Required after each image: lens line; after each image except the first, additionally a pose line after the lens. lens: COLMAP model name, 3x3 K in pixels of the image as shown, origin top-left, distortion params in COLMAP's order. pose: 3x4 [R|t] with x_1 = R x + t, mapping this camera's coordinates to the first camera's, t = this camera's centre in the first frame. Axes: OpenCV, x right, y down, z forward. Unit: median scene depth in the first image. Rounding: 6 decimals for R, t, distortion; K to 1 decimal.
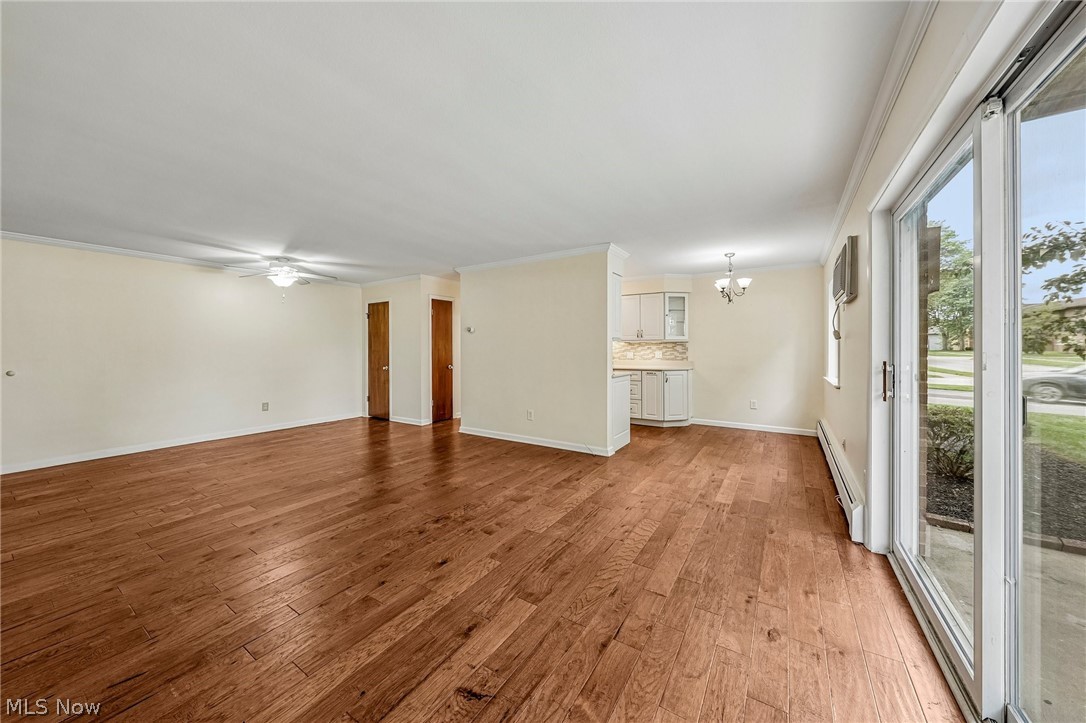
lens RADIAL K [[381.0, 0, 544.2], [0, 381.0, 353.8], [0, 0, 1]] dist [-0.000986, -0.000016]
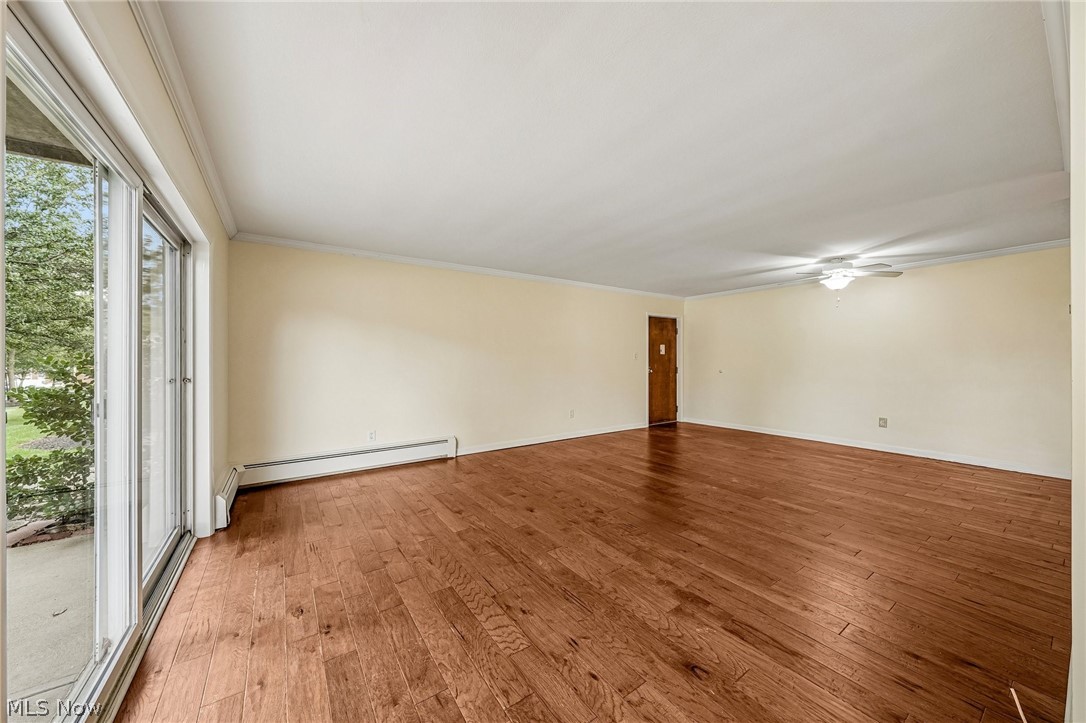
lens RADIAL K [[381.0, 0, 544.9], [0, 381.0, 357.0], [0, 0, 1]] dist [-0.000986, -0.000016]
pose [[-0.383702, -0.001547, -0.923456, 0.805154], [-0.005879, 0.999982, 0.000767, -0.022297], [0.923438, 0.005724, -0.383704, 1.240984]]
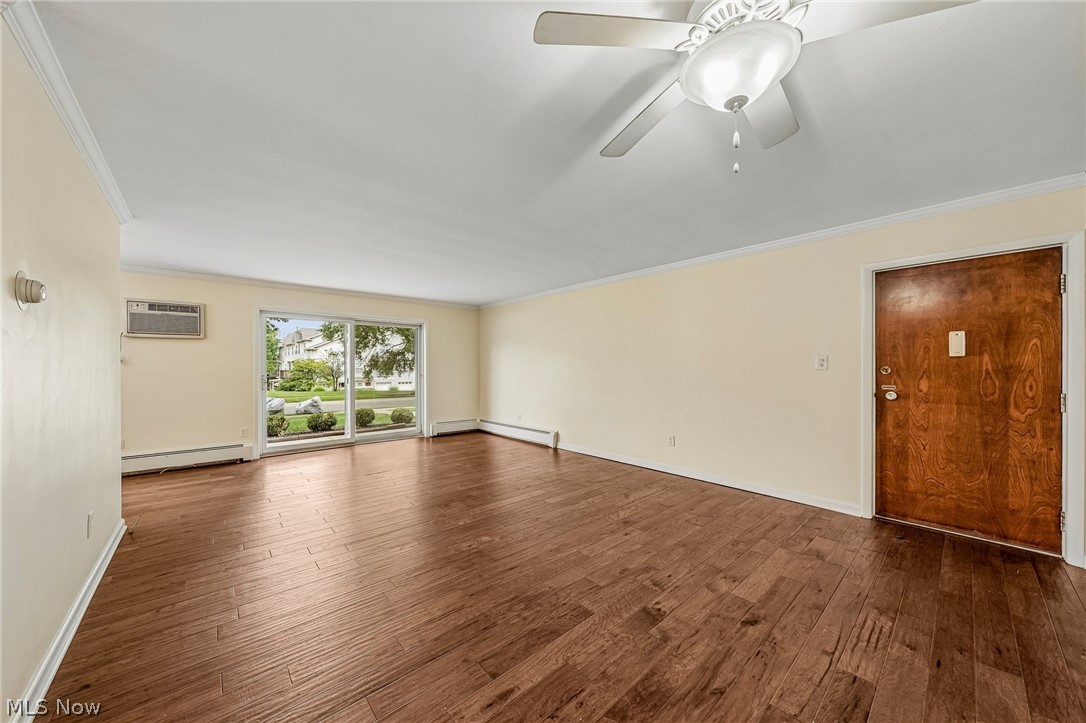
lens RADIAL K [[381.0, 0, 543.9], [0, 381.0, 368.7], [0, 0, 1]] dist [-0.000986, -0.000016]
pose [[-0.962425, 0.007629, 0.271440, -1.133205], [0.011520, 0.999852, 0.012743, -0.035713], [-0.271302, 0.015391, -0.962371, 2.258593]]
